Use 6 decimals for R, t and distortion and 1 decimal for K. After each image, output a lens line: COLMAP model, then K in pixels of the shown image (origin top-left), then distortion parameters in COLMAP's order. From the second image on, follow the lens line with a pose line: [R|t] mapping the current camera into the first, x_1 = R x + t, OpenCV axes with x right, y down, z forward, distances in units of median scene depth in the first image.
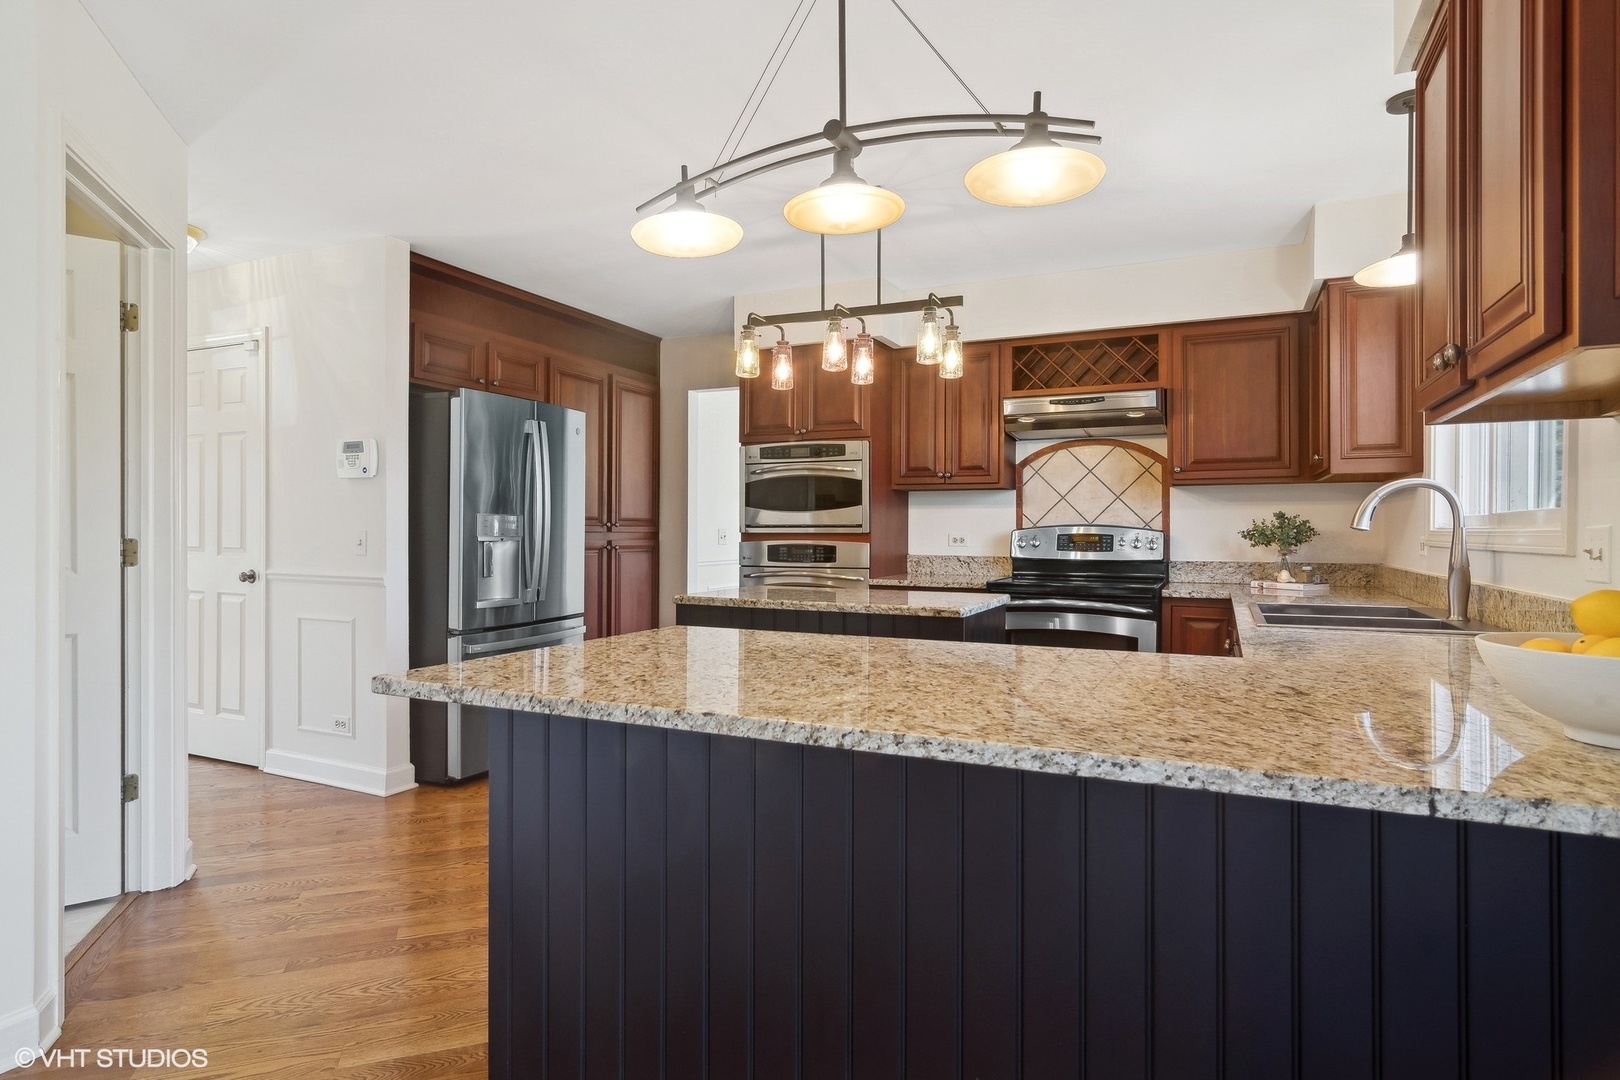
lens RADIAL K [[880.6, 0, 806.5], [0, 880.6, 515.3], [0, 0, 1]] dist [0.001689, 0.000017]
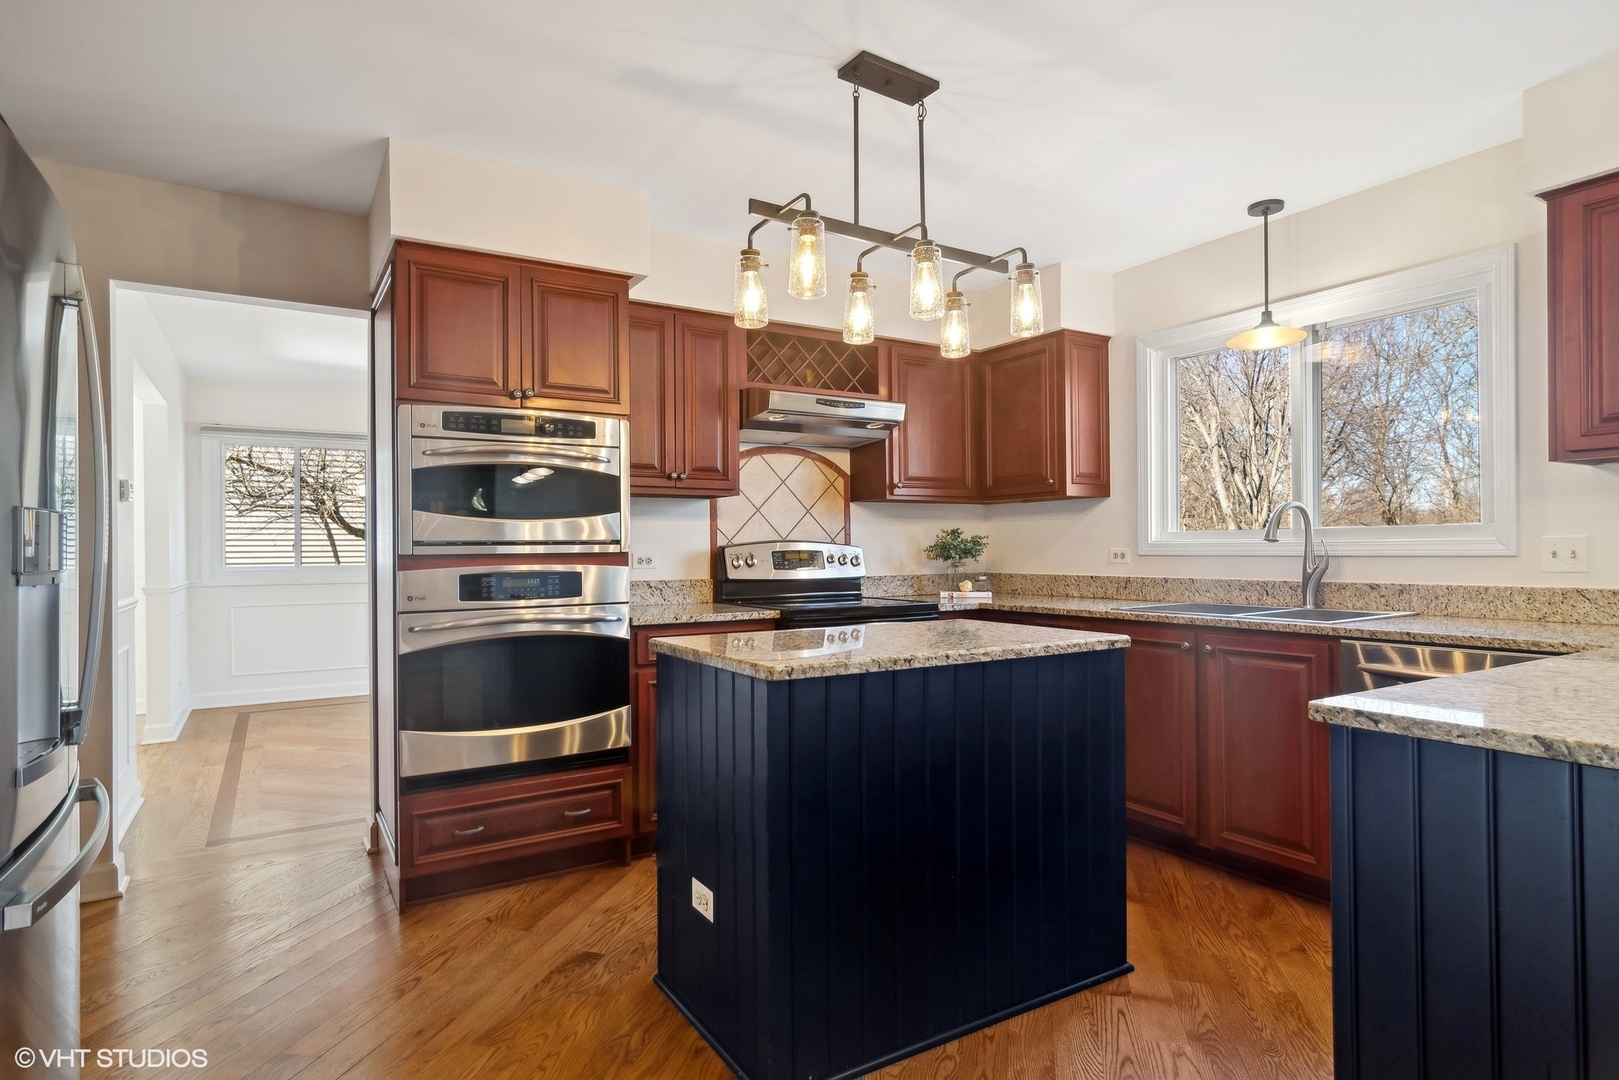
lens RADIAL K [[872.2, 0, 809.5], [0, 872.2, 540.0], [0, 0, 1]] dist [0.000105, -0.000119]
pose [[0.549004, 0.000296, 0.835820, -0.426950], [-0.004494, 0.999987, 0.002598, 0.007841], [-0.835808, -0.005182, 0.548998, 0.491815]]
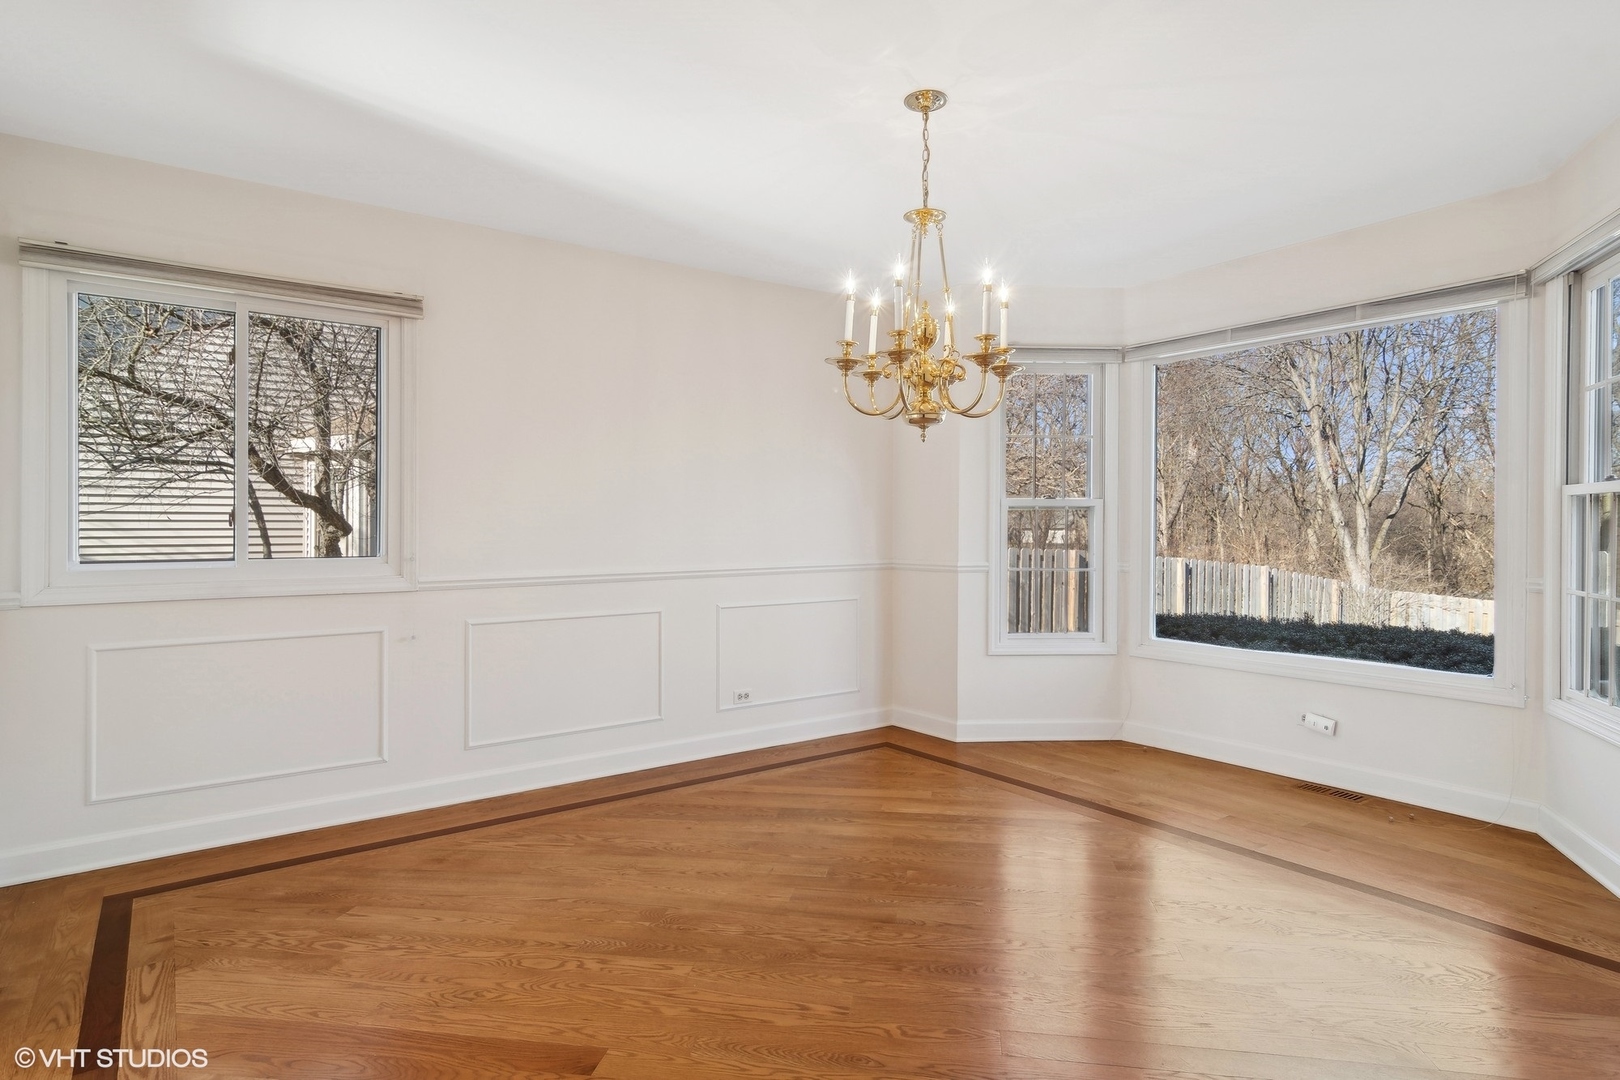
lens RADIAL K [[872.7, 0, 810.0], [0, 872.7, 540.0], [0, 0, 1]] dist [0.000105, -0.000119]
pose [[0.466583, -0.010749, 0.884412, -0.075425], [-0.015478, 0.999674, 0.020316, 0.024251], [-0.884342, -0.023168, 0.466265, 1.304182]]
